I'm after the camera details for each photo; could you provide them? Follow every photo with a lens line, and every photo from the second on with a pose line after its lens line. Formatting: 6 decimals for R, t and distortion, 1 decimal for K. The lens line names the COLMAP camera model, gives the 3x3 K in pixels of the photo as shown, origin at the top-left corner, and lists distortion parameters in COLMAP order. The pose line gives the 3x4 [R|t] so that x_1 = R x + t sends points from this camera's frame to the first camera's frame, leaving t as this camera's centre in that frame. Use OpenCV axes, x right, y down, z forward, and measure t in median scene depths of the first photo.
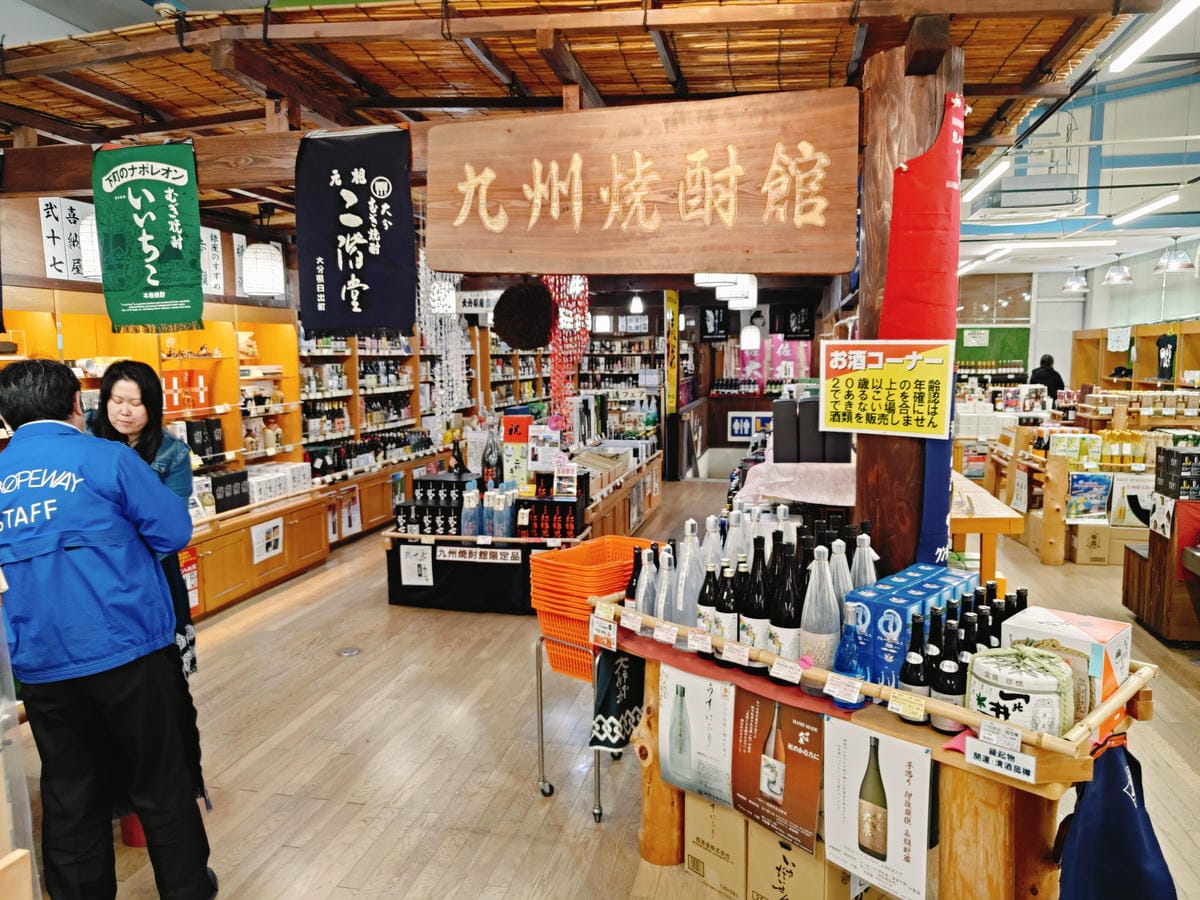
lens RADIAL K [[844.2, 0, 600.0], [0, 844.2, 450.0], [0, 0, 1]] dist [-0.001136, 0.001681]
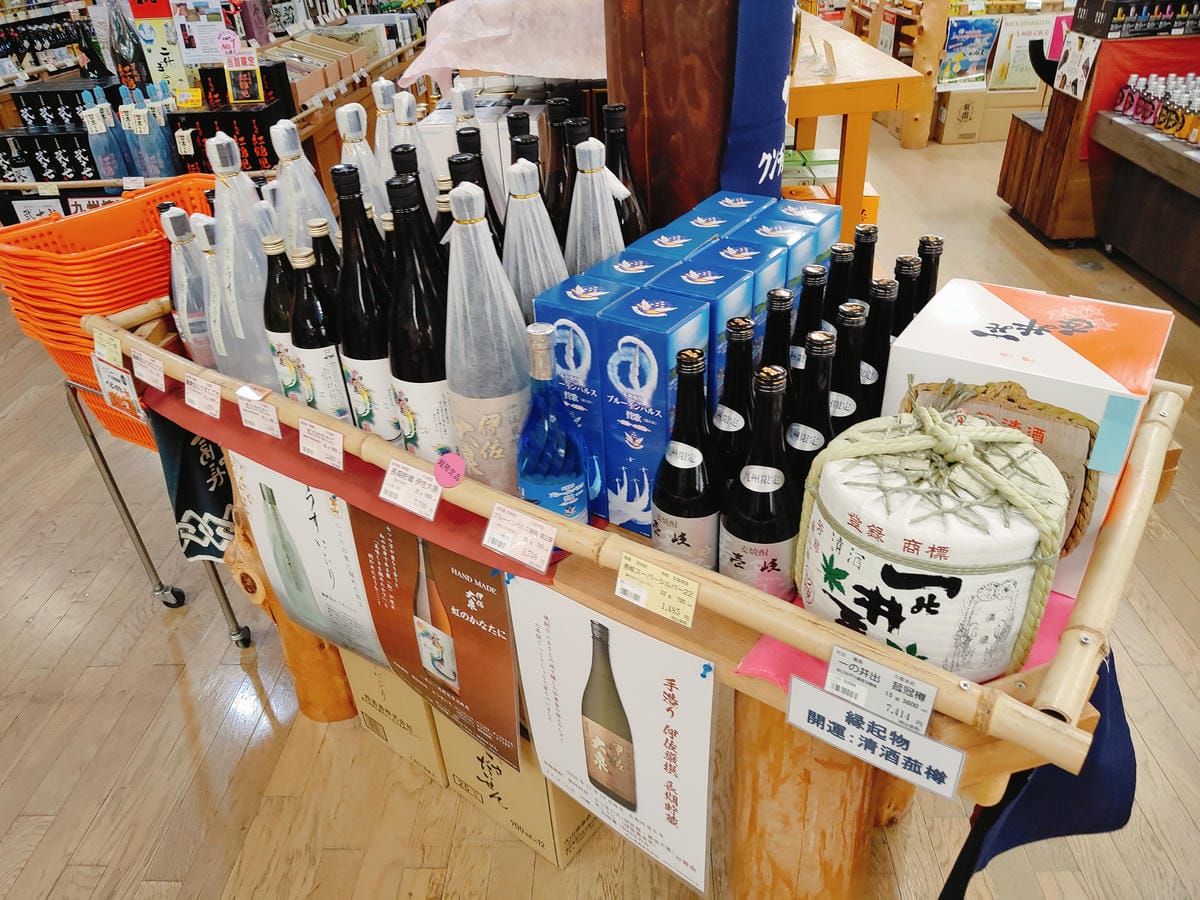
lens RADIAL K [[824.4, 0, 594.1], [0, 824.4, 451.7], [0, 0, 1]] dist [-0.008829, 0.016050]
pose [[0.983683, -0.130749, 0.123577, 0.207227], [0.061991, 0.891163, 0.449428, 0.046162], [-0.168890, -0.434434, 0.884728, 0.483533]]
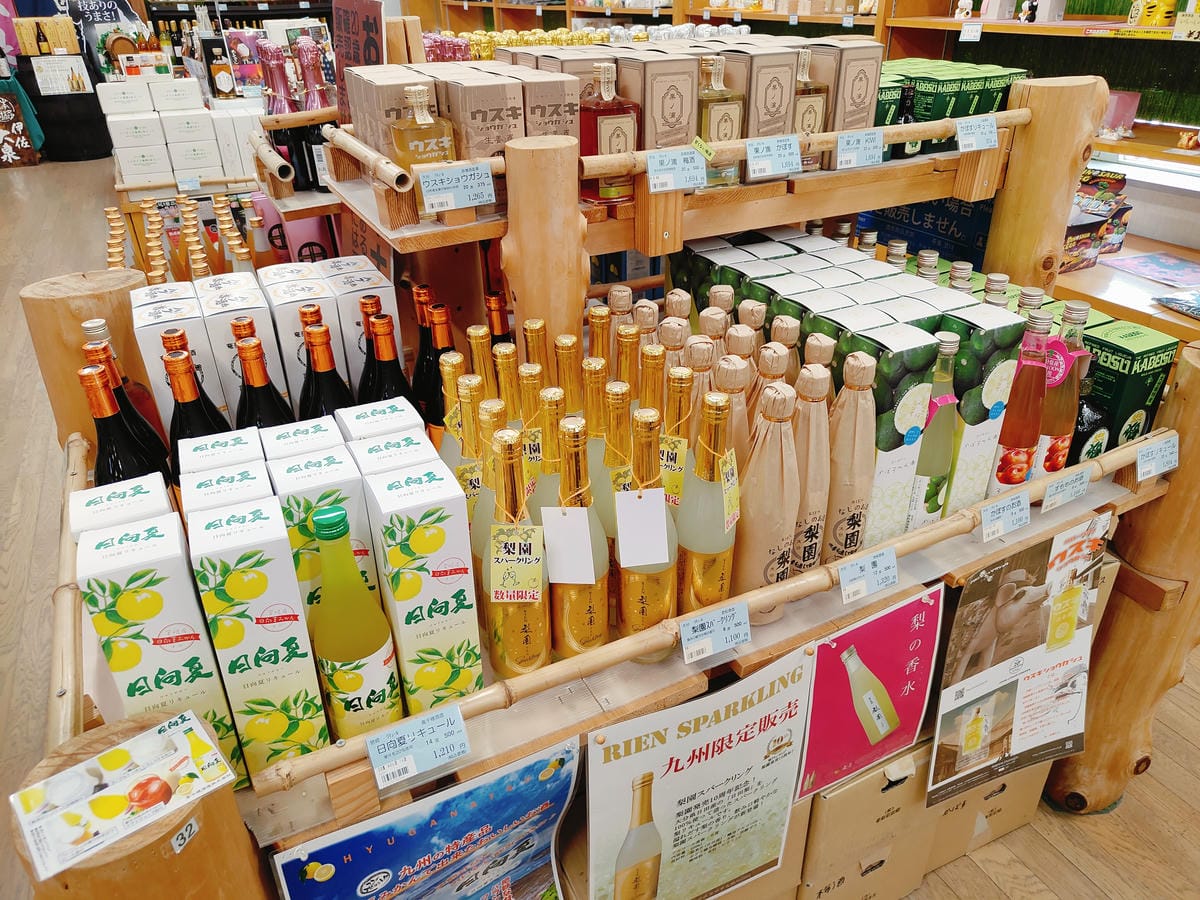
lens RADIAL K [[844.2, 0, 600.0], [0, 844.2, 450.0], [0, 0, 1]] dist [-0.001136, 0.001681]
pose [[0.771157, -0.314361, 0.553620, 1.237850], [0.081314, 0.911101, 0.404083, -0.148878], [-0.631431, -0.266594, 0.728163, 2.050382]]
